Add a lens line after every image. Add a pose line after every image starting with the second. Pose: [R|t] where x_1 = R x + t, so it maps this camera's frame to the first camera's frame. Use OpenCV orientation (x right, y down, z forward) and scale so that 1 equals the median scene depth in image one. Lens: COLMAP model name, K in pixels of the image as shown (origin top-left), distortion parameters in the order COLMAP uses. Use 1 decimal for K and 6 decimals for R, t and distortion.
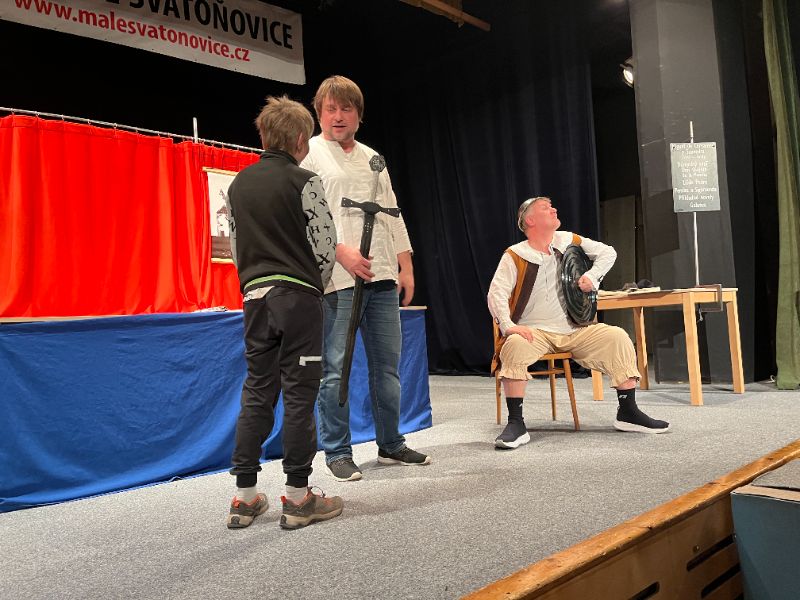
lens RADIAL K [[625.6, 0, 398.5], [0, 625.6, 315.3], [0, 0, 1]] dist [0.030290, -0.081863]
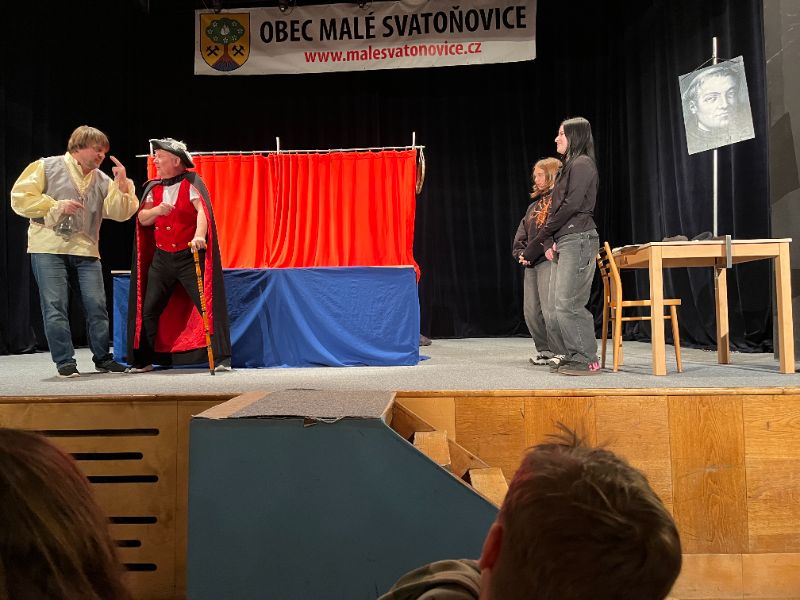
lens RADIAL K [[602.5, 0, 391.2], [0, 602.5, 299.2], [0, 0, 1]] dist [0.060714, -0.066597]
pose [[0.703566, 0.035250, -0.709755, 0.495302], [-0.009015, 0.999131, 0.040685, 0.003095], [0.710572, -0.022226, 0.703273, 0.099124]]
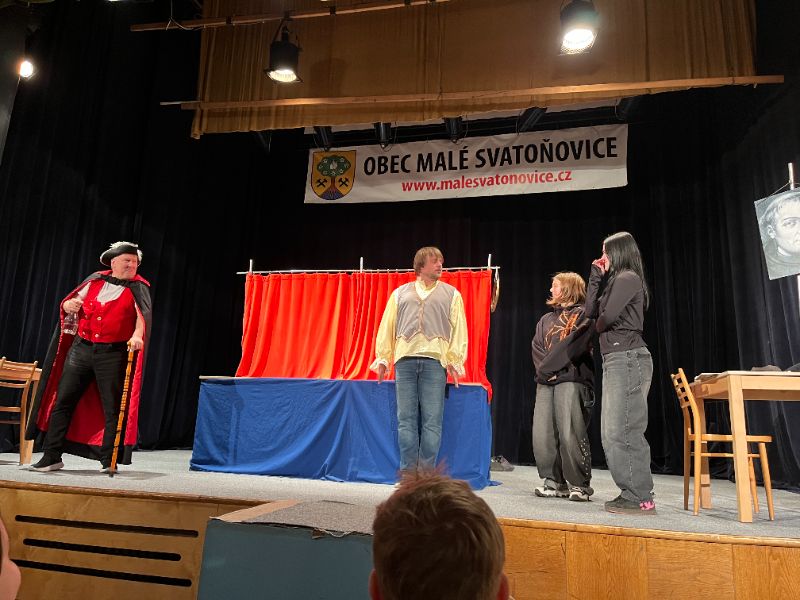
lens RADIAL K [[602.5, 0, 391.2], [0, 602.5, 299.2], [0, 0, 1]] dist [0.060714, -0.066597]
pose [[0.565799, -0.087859, -0.819849, 0.533344], [-0.058404, 0.987539, -0.146136, 0.003845], [0.822472, 0.130566, 0.553617, 0.130243]]
